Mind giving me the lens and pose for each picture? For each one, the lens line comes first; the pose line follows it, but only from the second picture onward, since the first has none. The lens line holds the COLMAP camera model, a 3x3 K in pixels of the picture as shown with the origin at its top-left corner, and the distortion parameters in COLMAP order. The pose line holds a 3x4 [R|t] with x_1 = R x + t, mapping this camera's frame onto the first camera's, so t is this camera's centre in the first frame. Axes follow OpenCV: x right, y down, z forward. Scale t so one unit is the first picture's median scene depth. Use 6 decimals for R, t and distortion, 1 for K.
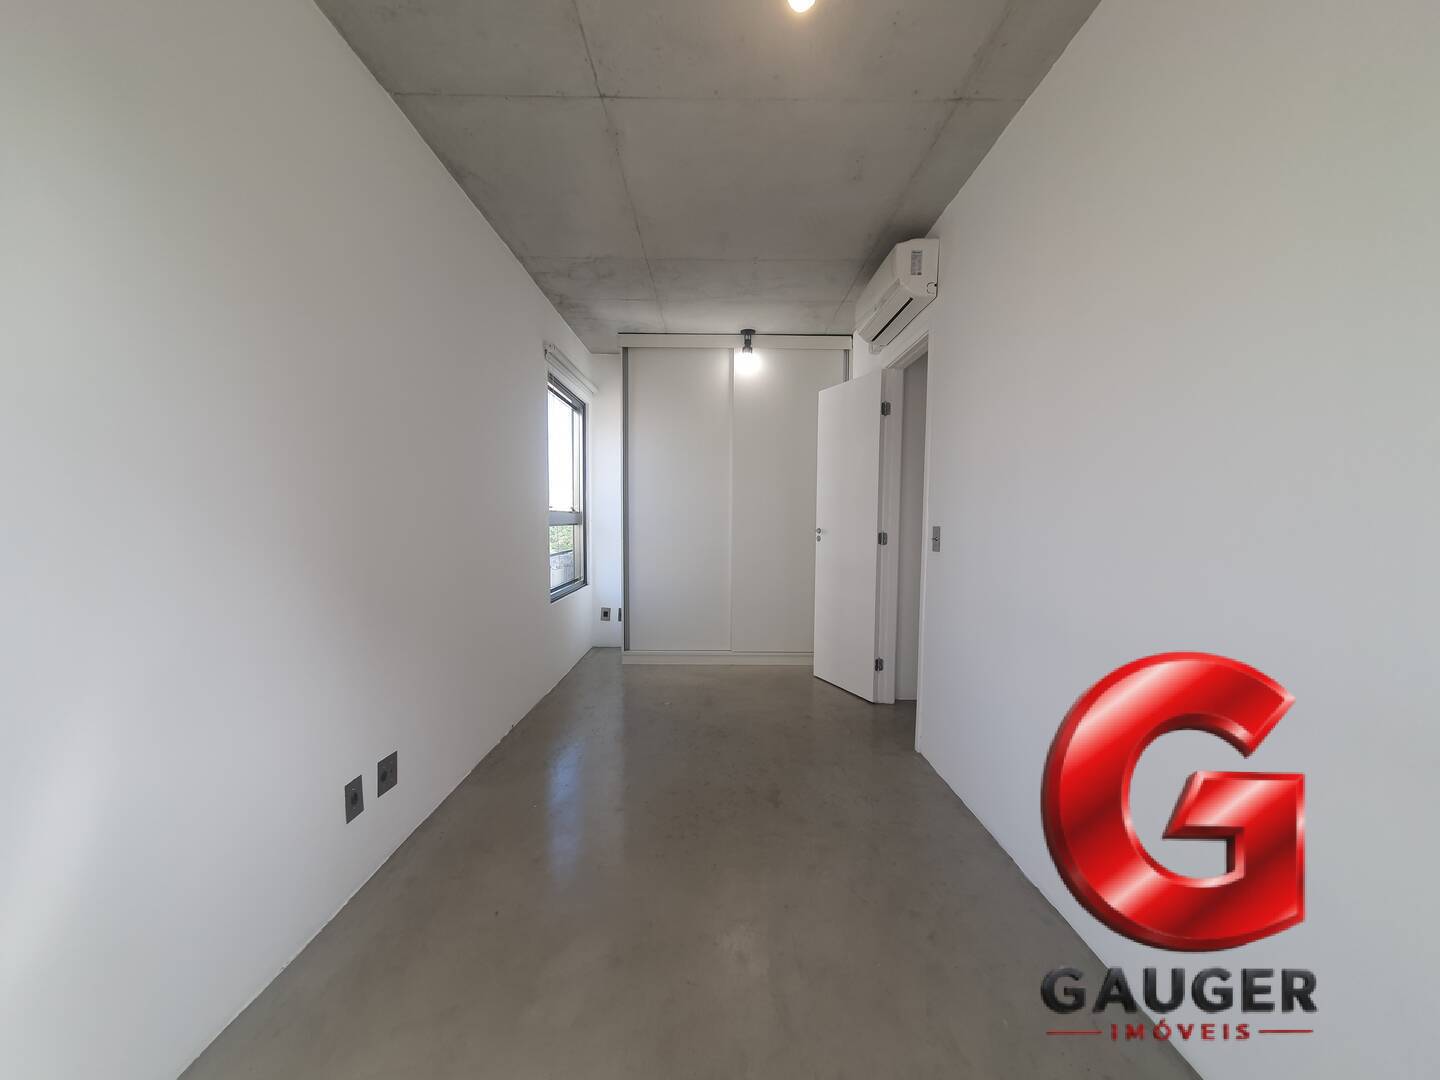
lens RADIAL K [[570.7, 0, 717.2], [0, 570.7, 553.9], [0, 0, 1]] dist [0.008041, -0.000184]
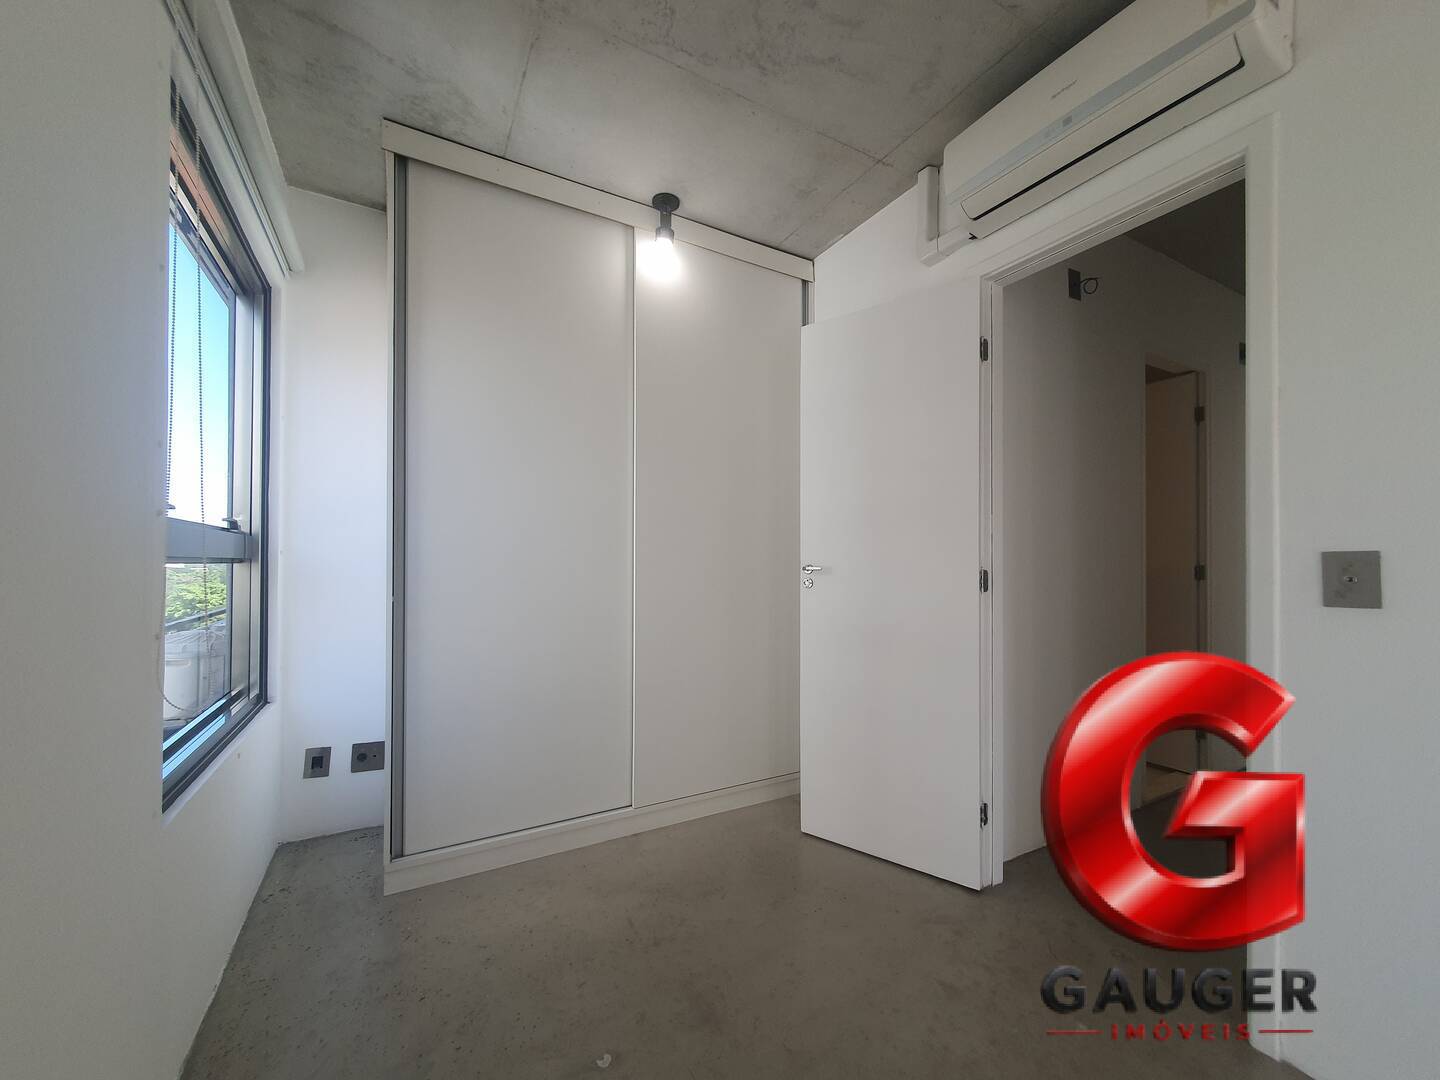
lens RADIAL K [[570.7, 0, 717.2], [0, 570.7, 553.9], [0, 0, 1]] dist [0.008041, -0.000184]
pose [[0.874521, 0.001510, 0.484986, -0.161914], [0.032980, 0.997495, -0.062575, -0.020729], [-0.483865, 0.070718, 0.872281, 0.517203]]
